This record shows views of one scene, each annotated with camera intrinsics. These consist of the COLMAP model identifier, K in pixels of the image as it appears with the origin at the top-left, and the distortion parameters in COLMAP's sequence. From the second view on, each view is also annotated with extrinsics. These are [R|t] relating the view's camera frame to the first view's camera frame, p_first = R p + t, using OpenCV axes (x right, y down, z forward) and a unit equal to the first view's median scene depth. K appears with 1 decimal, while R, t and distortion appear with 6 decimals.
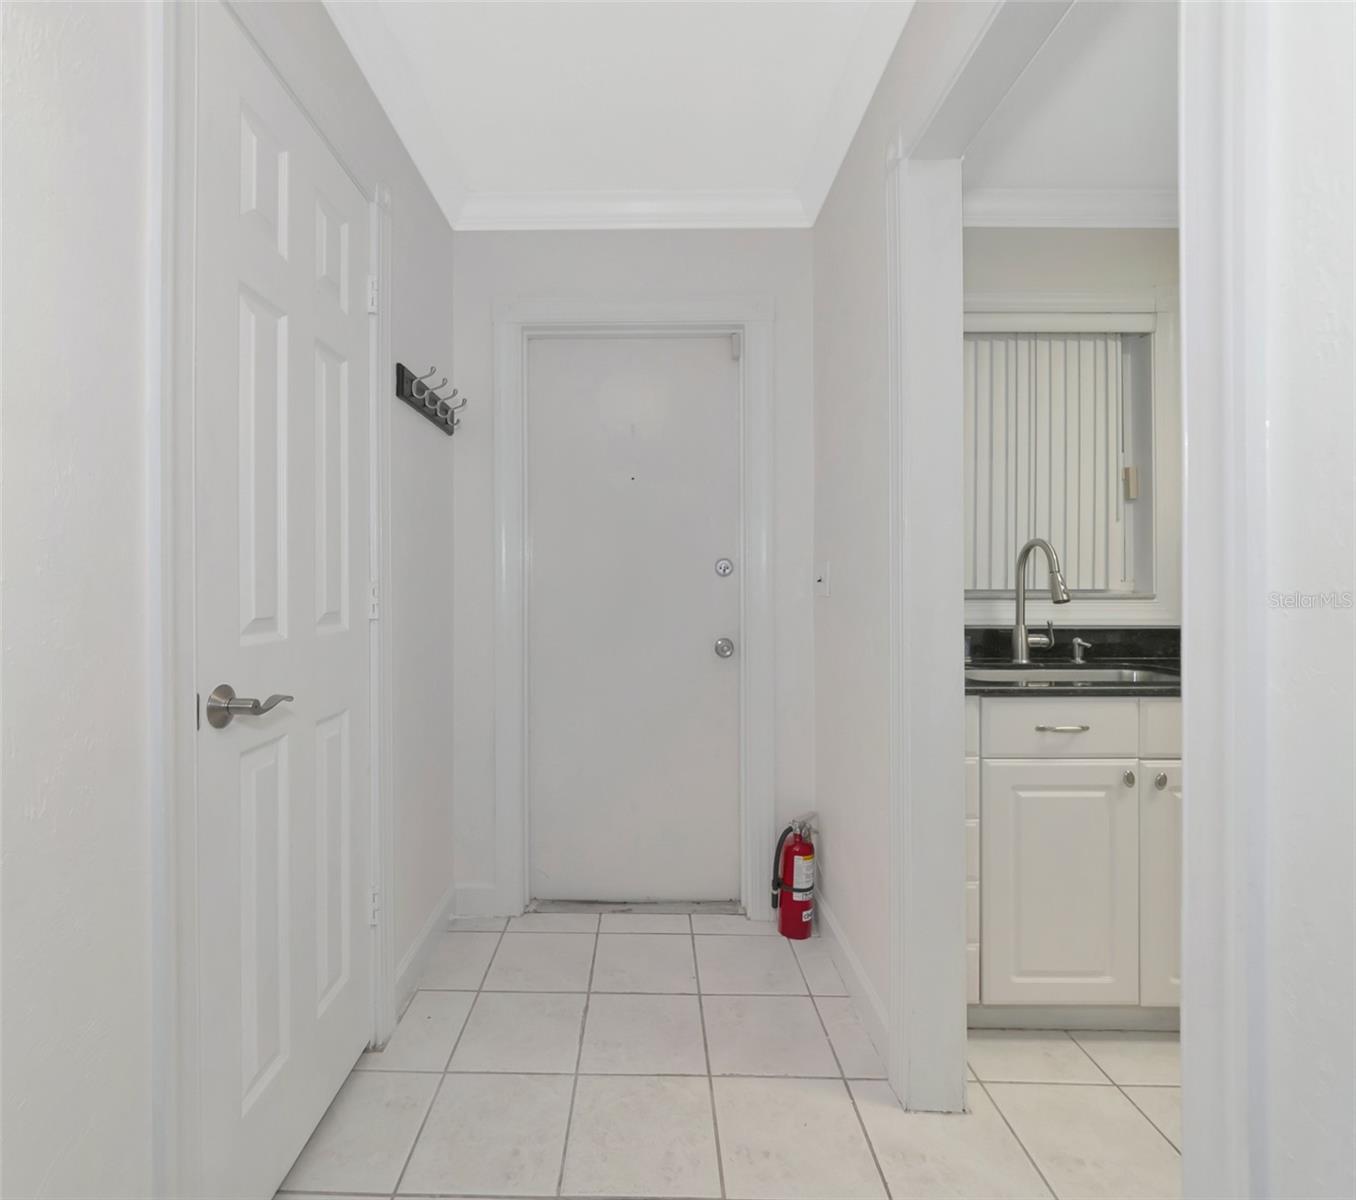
lens RADIAL K [[651.4, 0, 639.0], [0, 651.4, 590.0], [0, 0, 1]] dist [-0.003949, -0.000503]
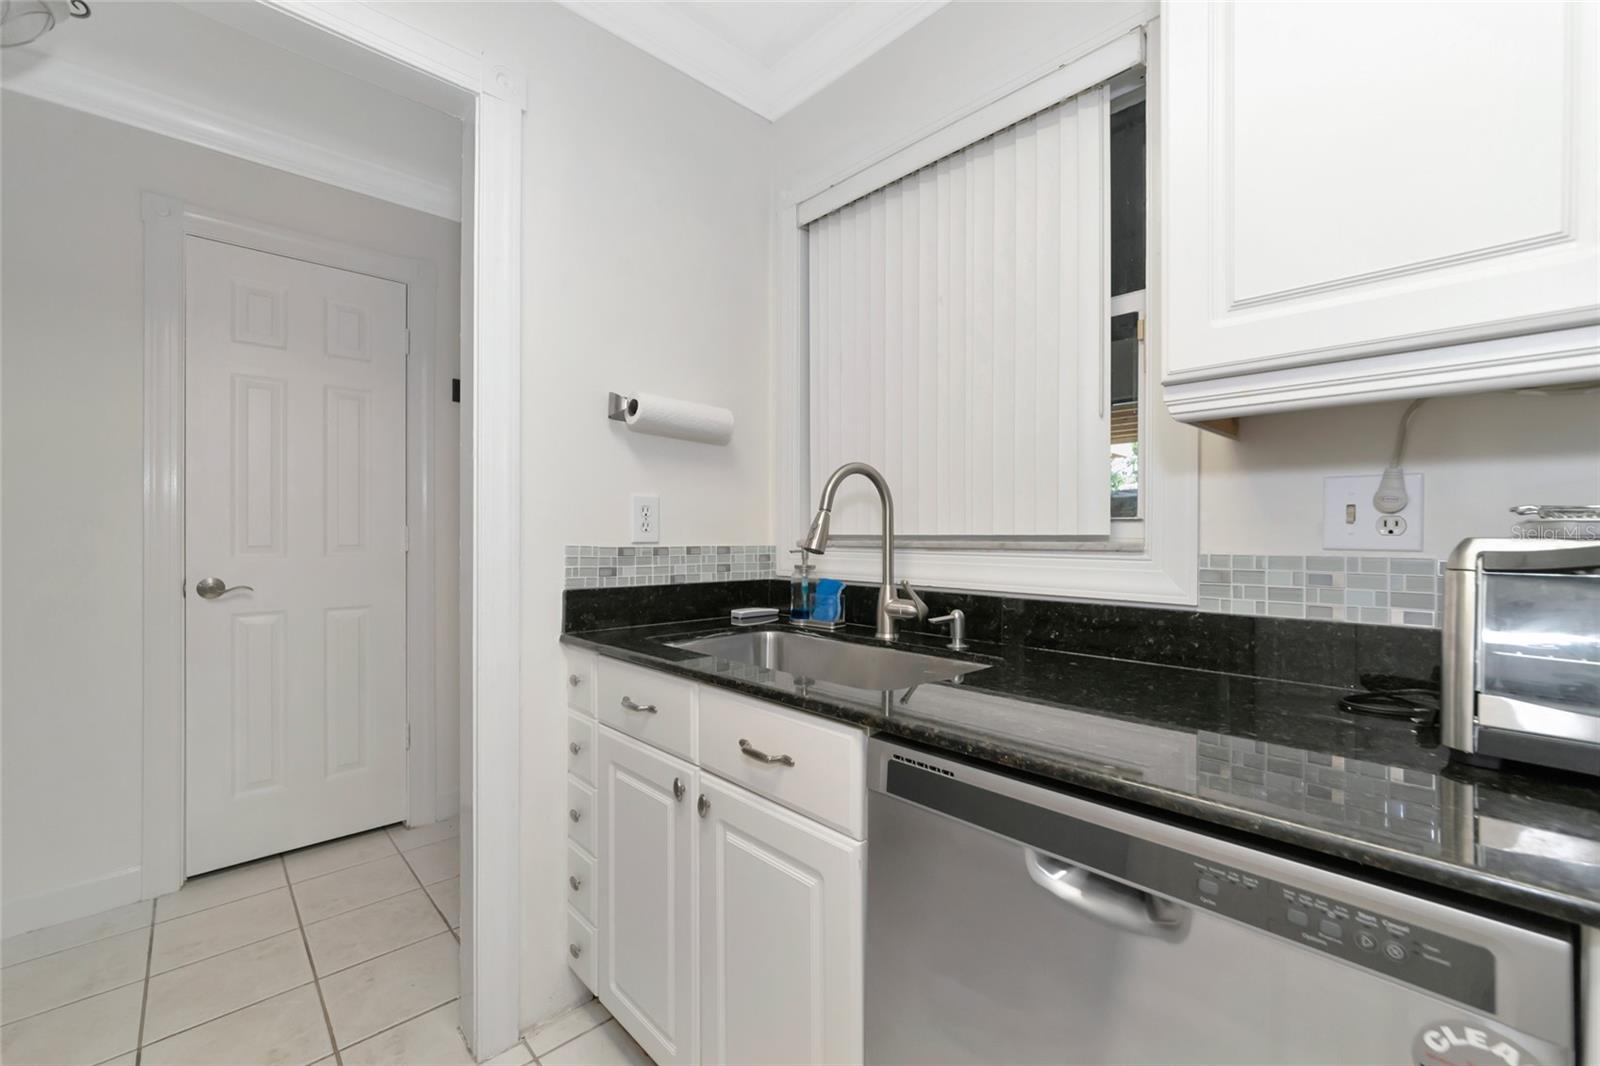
lens RADIAL K [[651.7, 0, 807.6], [0, 651.7, 535.8], [0, 0, 1]] dist [-0.000009, -0.000009]
pose [[0.698277, 0.000850, -0.715827, 1.038701], [-0.006403, 0.999967, -0.005058, 0.004136], [0.715799, 0.008115, 0.698259, 0.437035]]
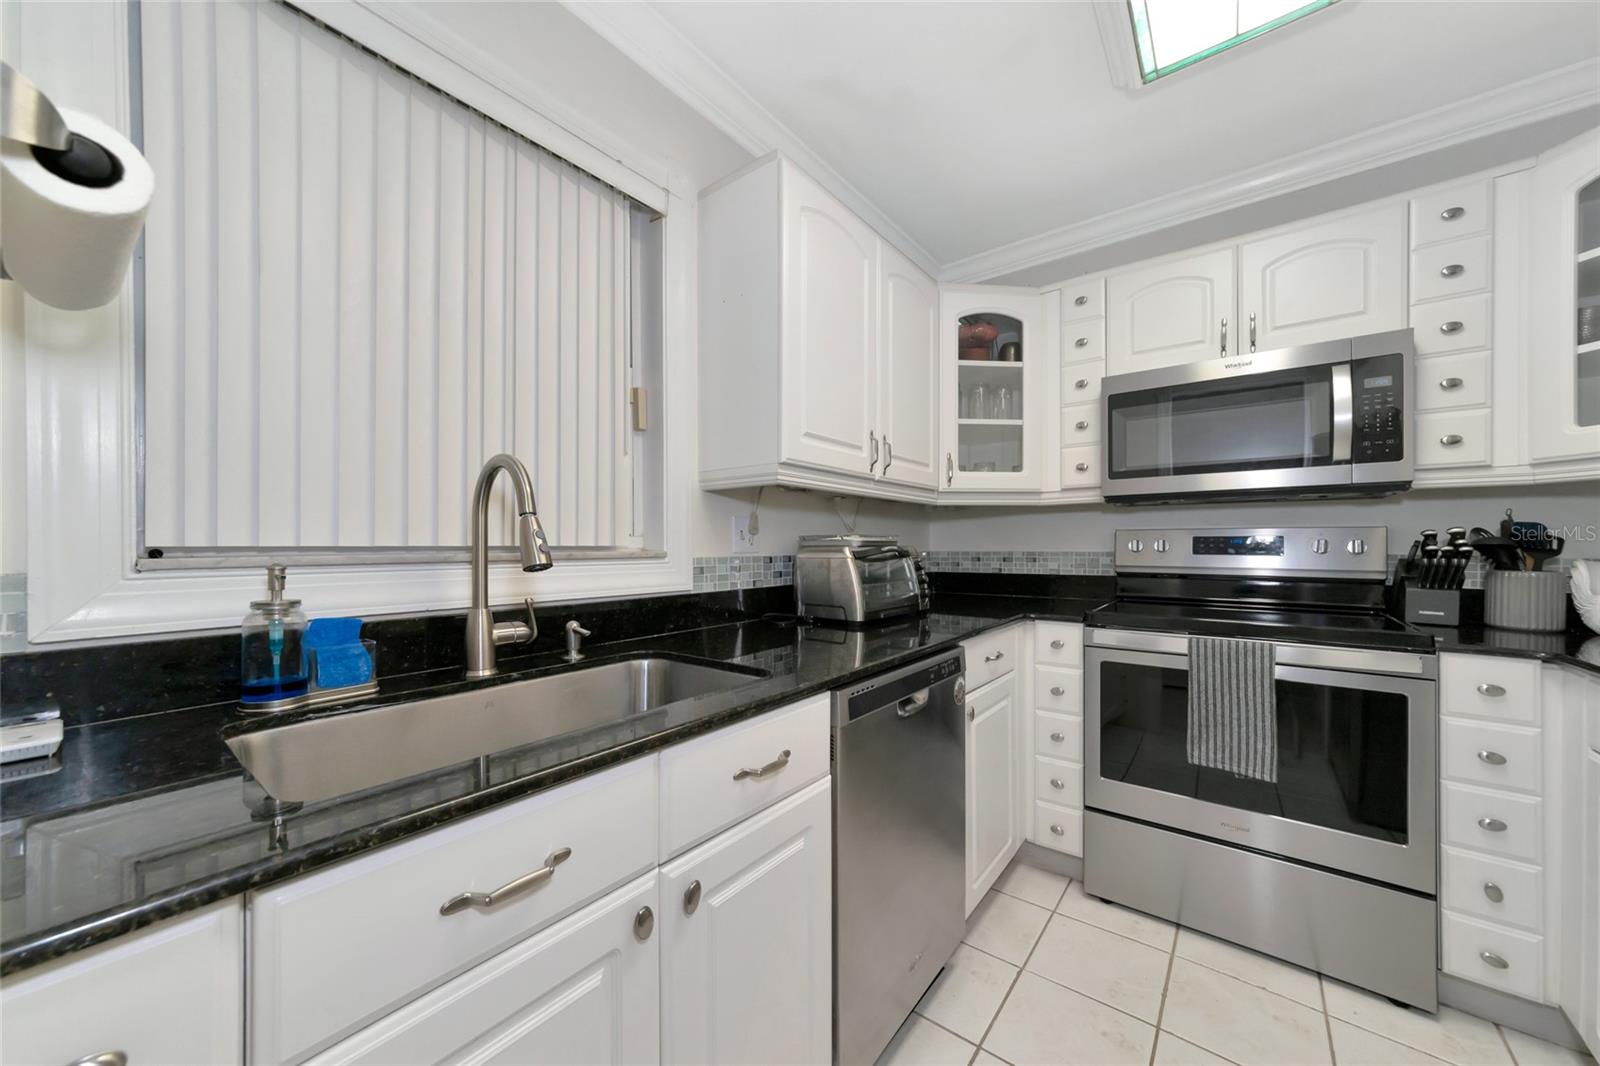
lens RADIAL K [[578.5, 0, 801.4], [0, 578.5, 538.6], [0, 0, 1]] dist [0.000360, 0.000436]
pose [[0.600319, 0.008913, 0.799711, 0.350290], [0.005886, 0.999862, -0.015562, 0.002256], [-0.799739, 0.014049, 0.600184, 0.471750]]
